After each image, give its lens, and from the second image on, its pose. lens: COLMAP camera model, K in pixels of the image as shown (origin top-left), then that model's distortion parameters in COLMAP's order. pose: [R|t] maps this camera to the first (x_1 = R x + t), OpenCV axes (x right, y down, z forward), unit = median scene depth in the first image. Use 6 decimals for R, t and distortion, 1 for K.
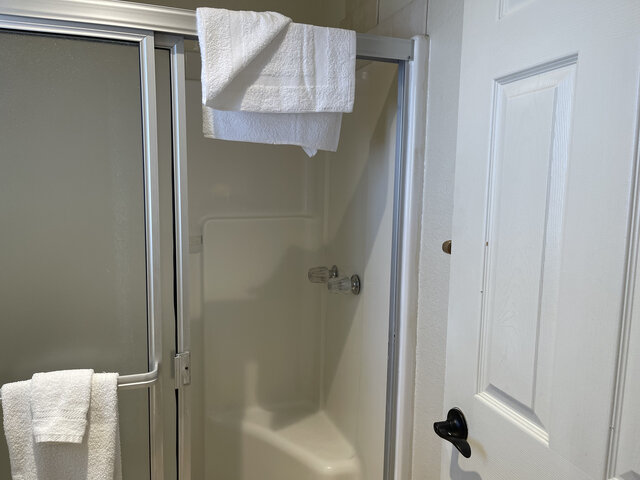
lens RADIAL K [[483.7, 0, 321.9], [0, 483.7, 238.7], [0, 0, 1]] dist [0.065427, -0.082151]
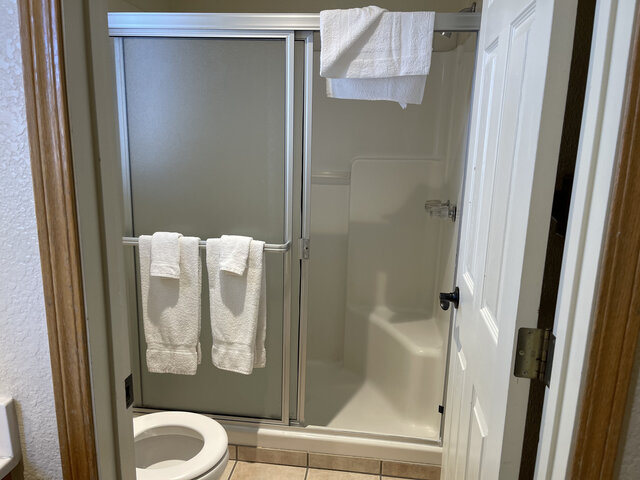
lens RADIAL K [[483.7, 0, 316.8], [0, 483.7, 233.7], [0, 0, 1]] dist [0.065427, -0.082151]
pose [[0.894877, 0.095160, -0.436049, 0.435026], [-0.059741, 0.993753, 0.094267, 0.071809], [0.442296, -0.058308, 0.894972, -0.385919]]
